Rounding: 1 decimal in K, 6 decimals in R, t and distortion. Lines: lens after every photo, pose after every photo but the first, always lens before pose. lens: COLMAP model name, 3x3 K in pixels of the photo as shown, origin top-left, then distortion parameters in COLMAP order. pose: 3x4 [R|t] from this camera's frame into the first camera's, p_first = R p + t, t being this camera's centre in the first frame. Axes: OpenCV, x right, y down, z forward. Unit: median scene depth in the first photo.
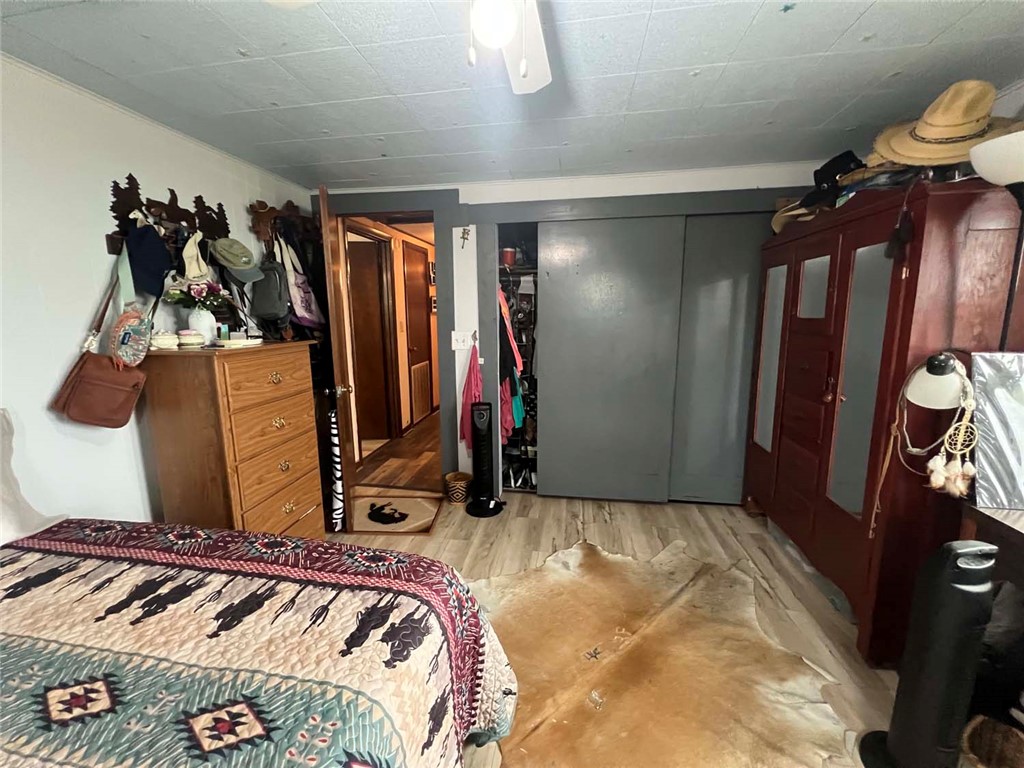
lens RADIAL K [[410.4, 0, 512.2], [0, 410.4, 379.8], [0, 0, 1]] dist [0.000041, -0.000010]
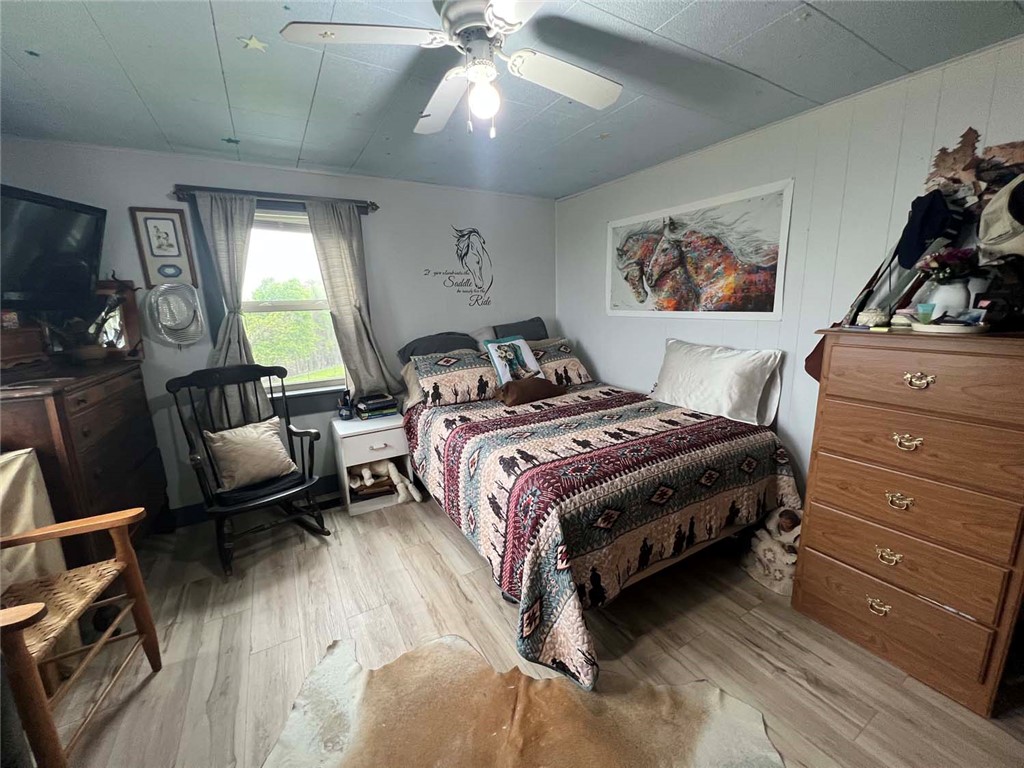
lens RADIAL K [[410.4, 0, 515.7], [0, 410.4, 384.5], [0, 0, 1]] dist [0.000041, -0.000010]
pose [[-0.773432, 0.148723, -0.616186, 0.758278], [-0.078351, 0.942202, 0.325756, -0.330018], [0.629019, 0.300229, -0.717076, 2.004376]]
